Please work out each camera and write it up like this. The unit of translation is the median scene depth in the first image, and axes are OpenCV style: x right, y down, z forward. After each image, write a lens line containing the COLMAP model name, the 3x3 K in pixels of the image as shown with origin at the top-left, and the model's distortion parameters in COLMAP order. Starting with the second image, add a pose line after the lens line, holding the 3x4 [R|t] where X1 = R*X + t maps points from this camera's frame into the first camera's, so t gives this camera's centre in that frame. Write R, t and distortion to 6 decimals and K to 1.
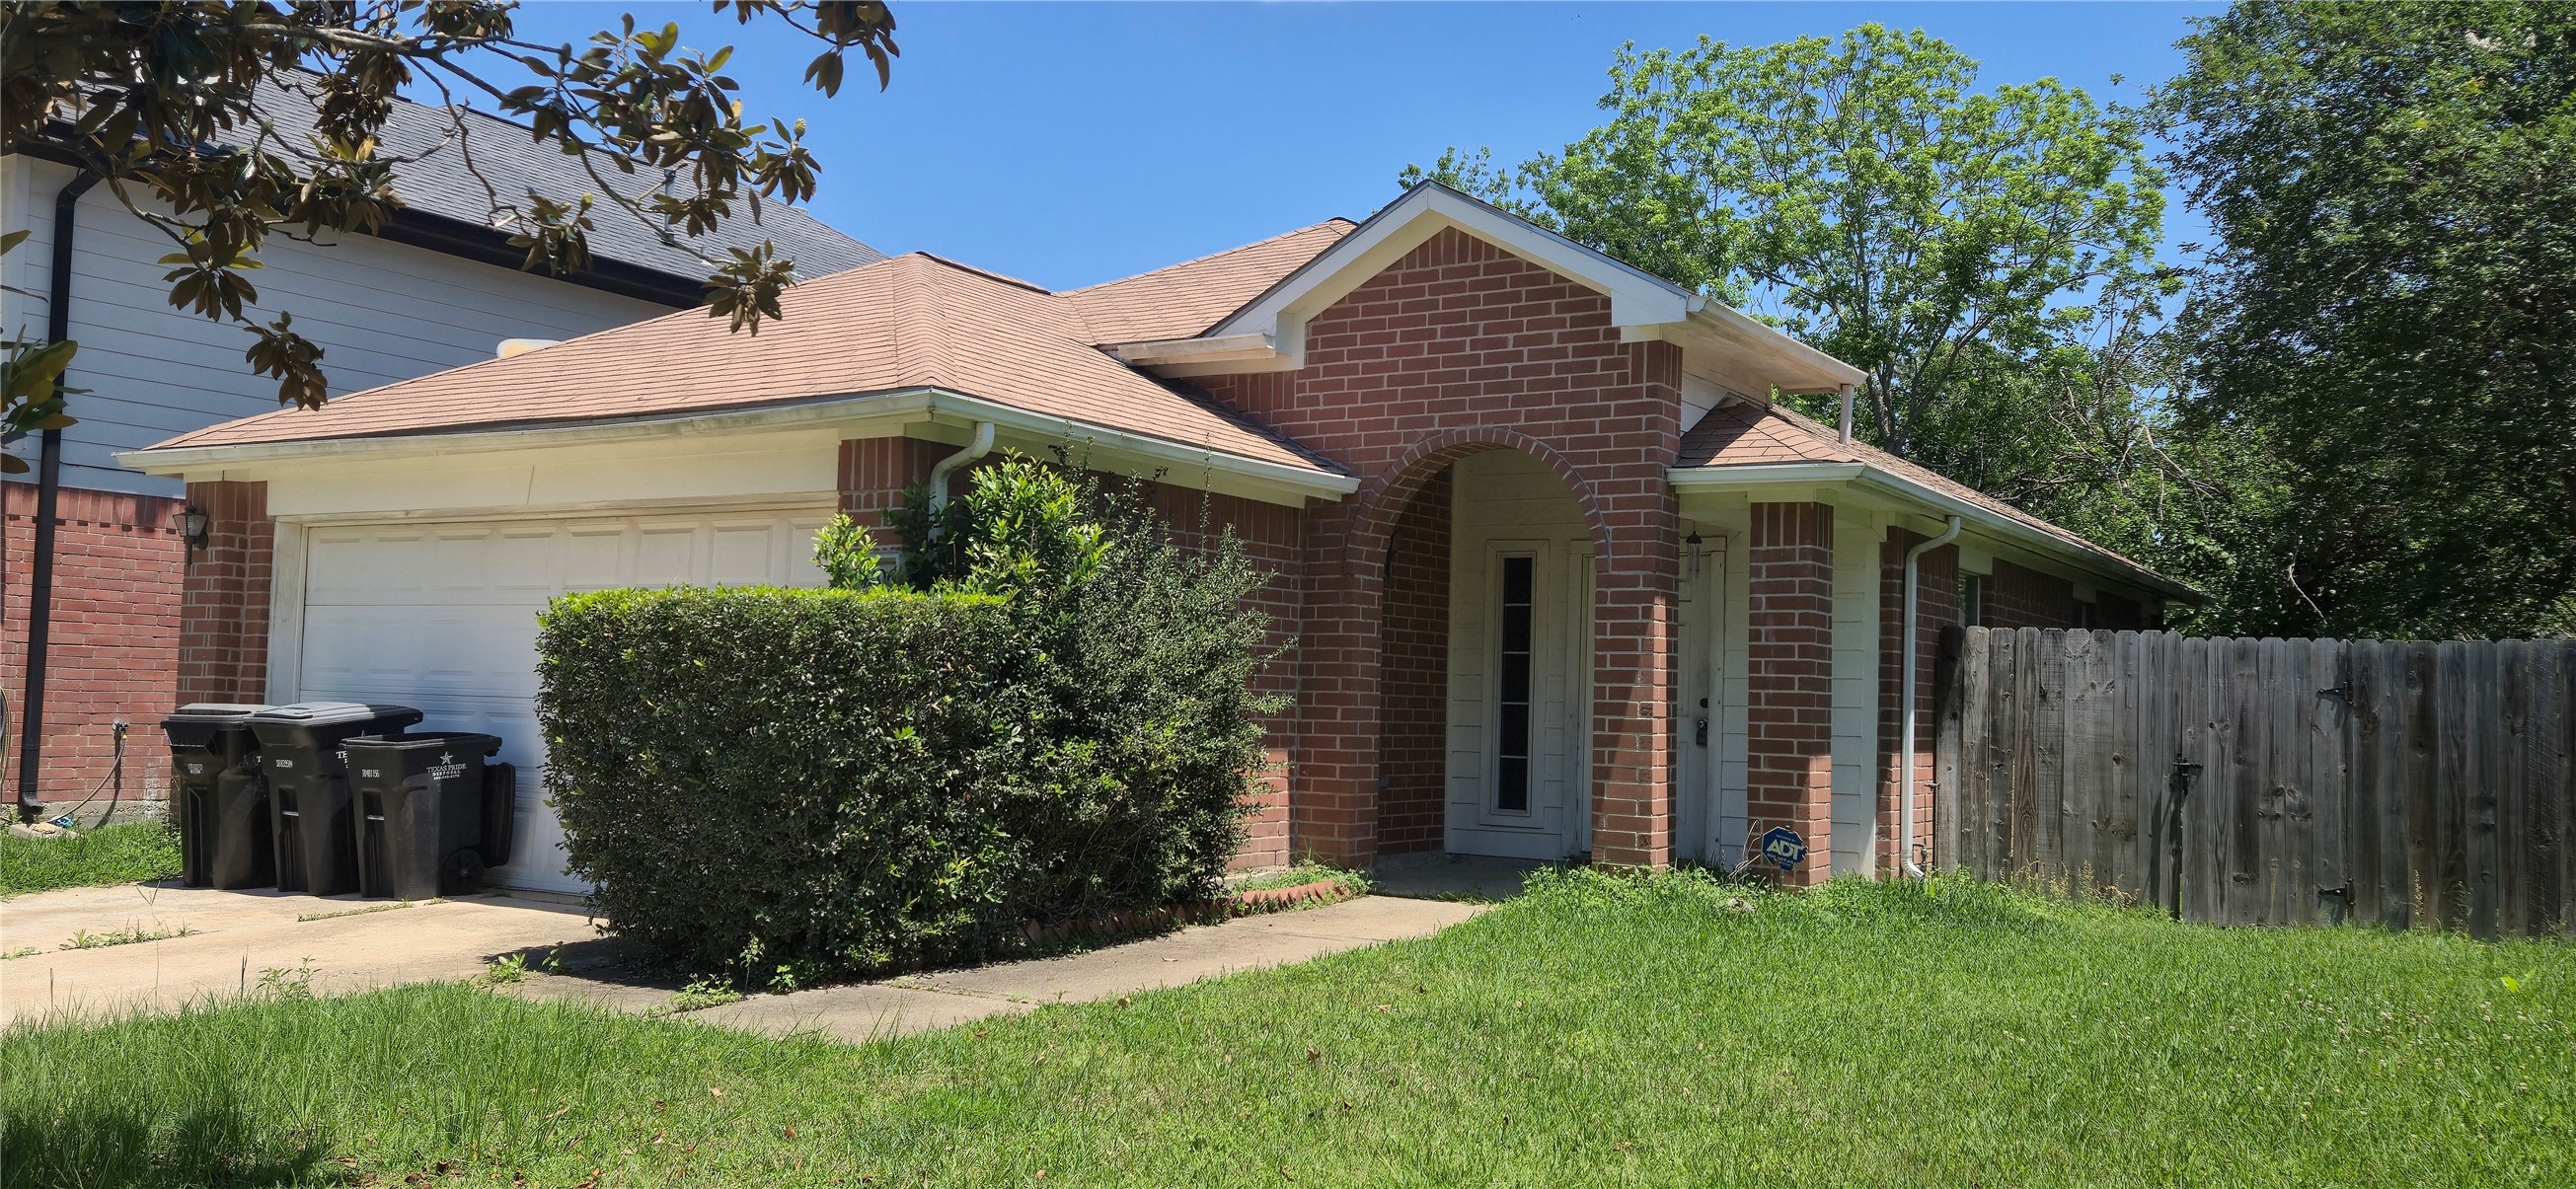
lens RADIAL K [[1988.9, 0, 1267.0], [0, 1988.9, 587.4], [0, 0, 1]] dist [0.059869, -0.027364]
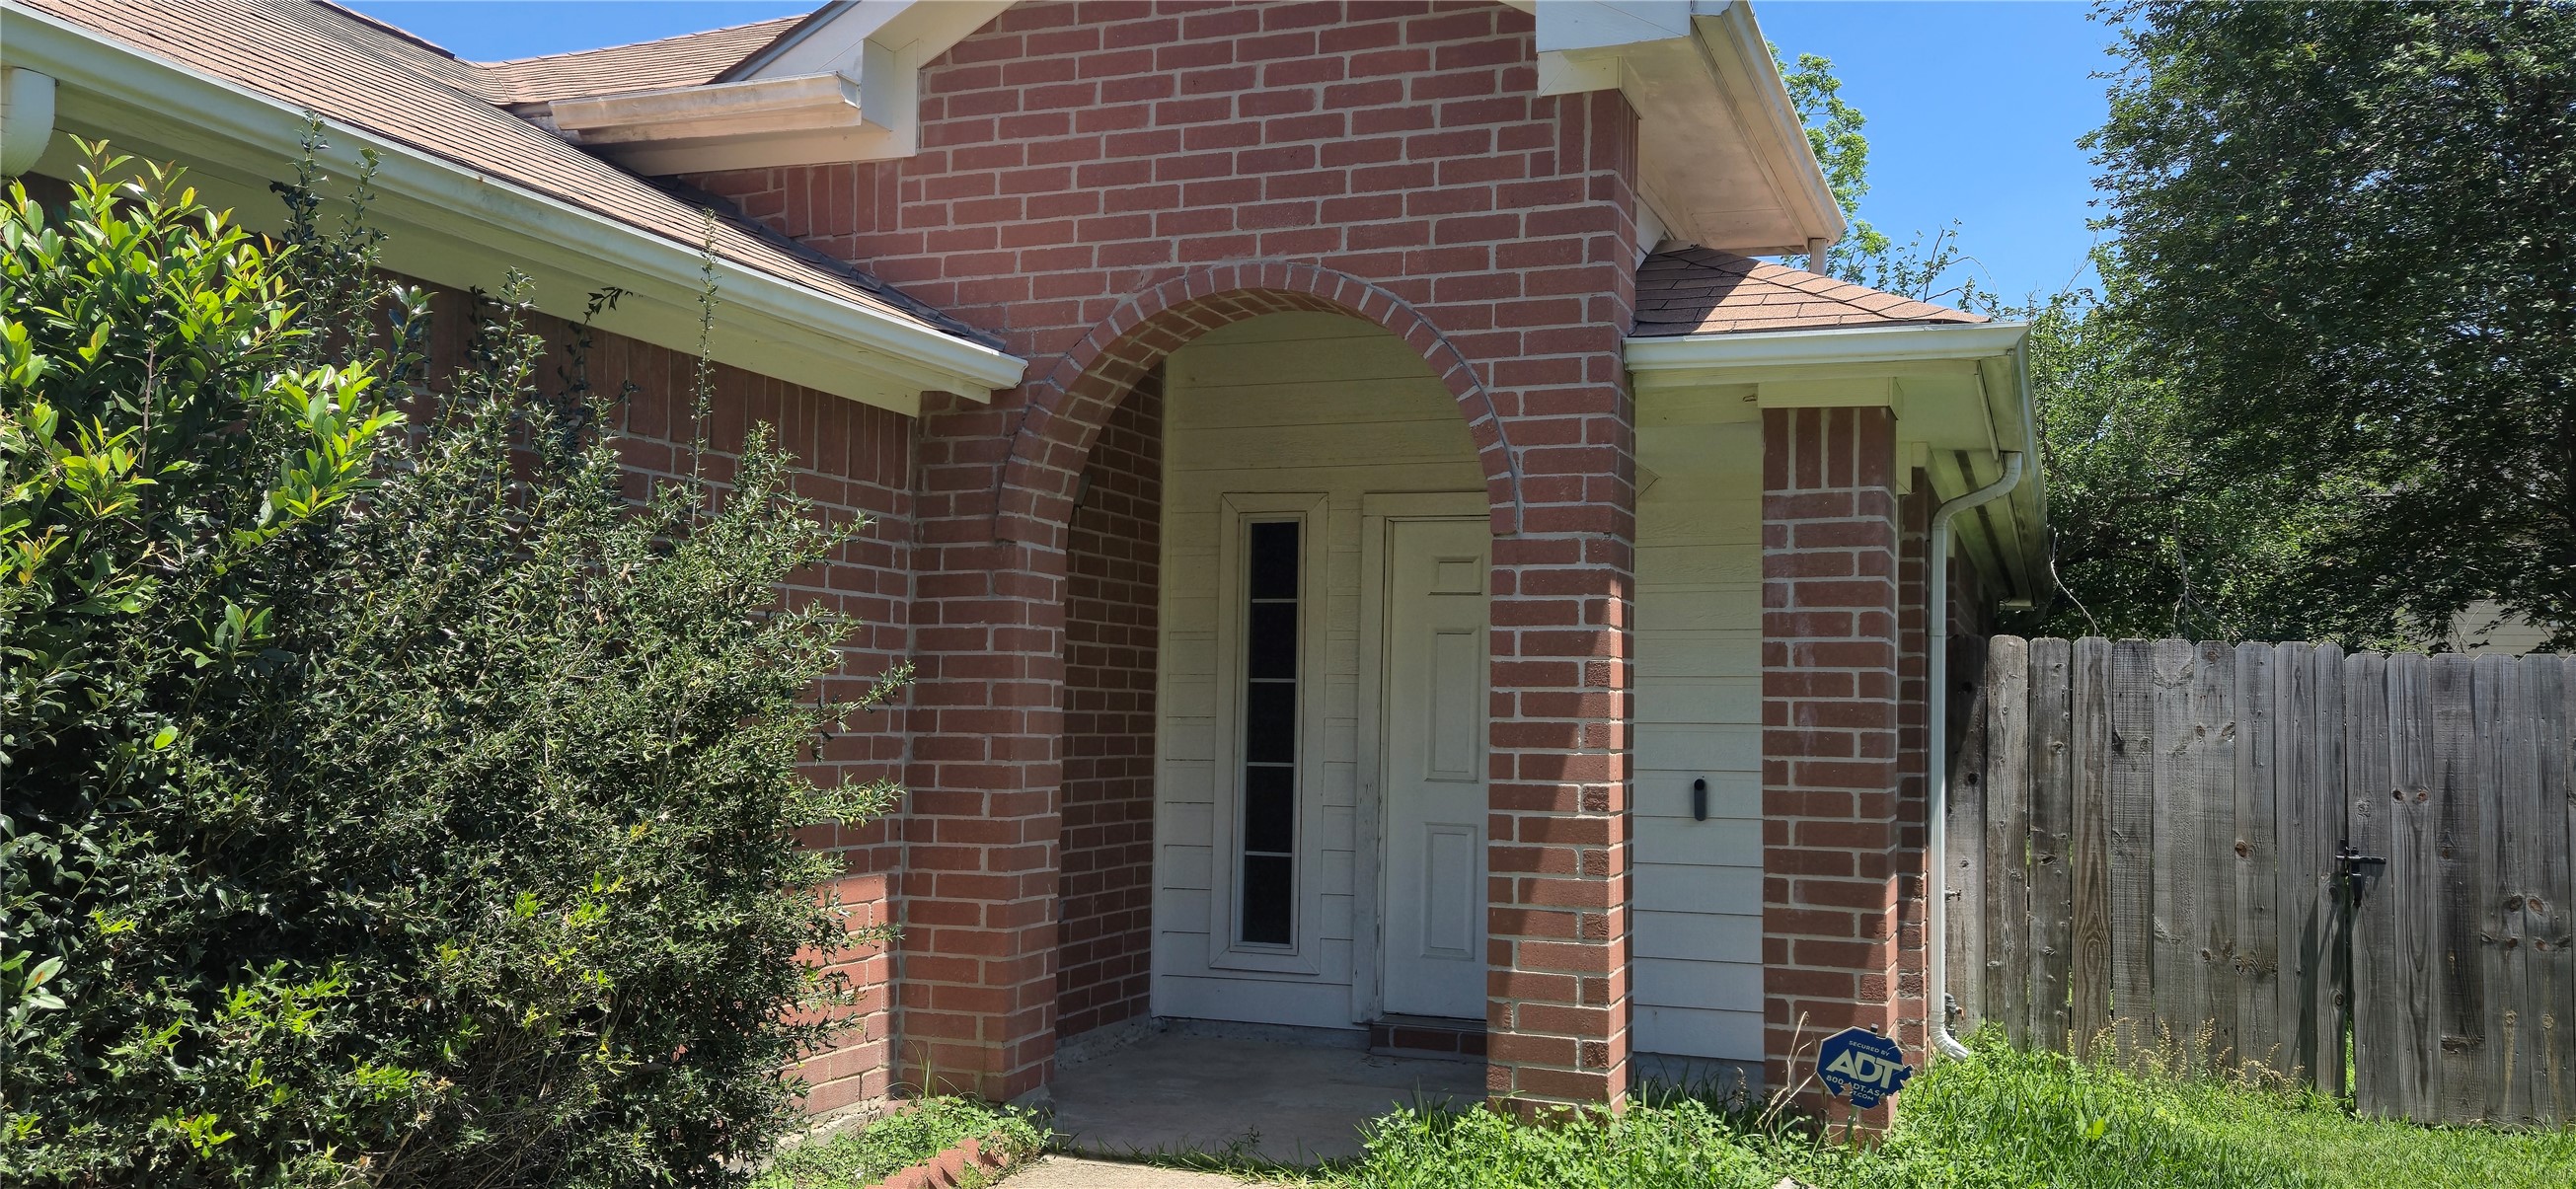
lens RADIAL K [[1988.9, 0, 1278.8], [0, 1988.9, 611.6], [0, 0, 1]] dist [0.059869, -0.027364]
pose [[0.977414, 0.000768, 0.211331, 0.000411], [-0.002795, 0.999953, 0.009294, 0.007412], [-0.211314, -0.009674, 0.977370, 0.478137]]
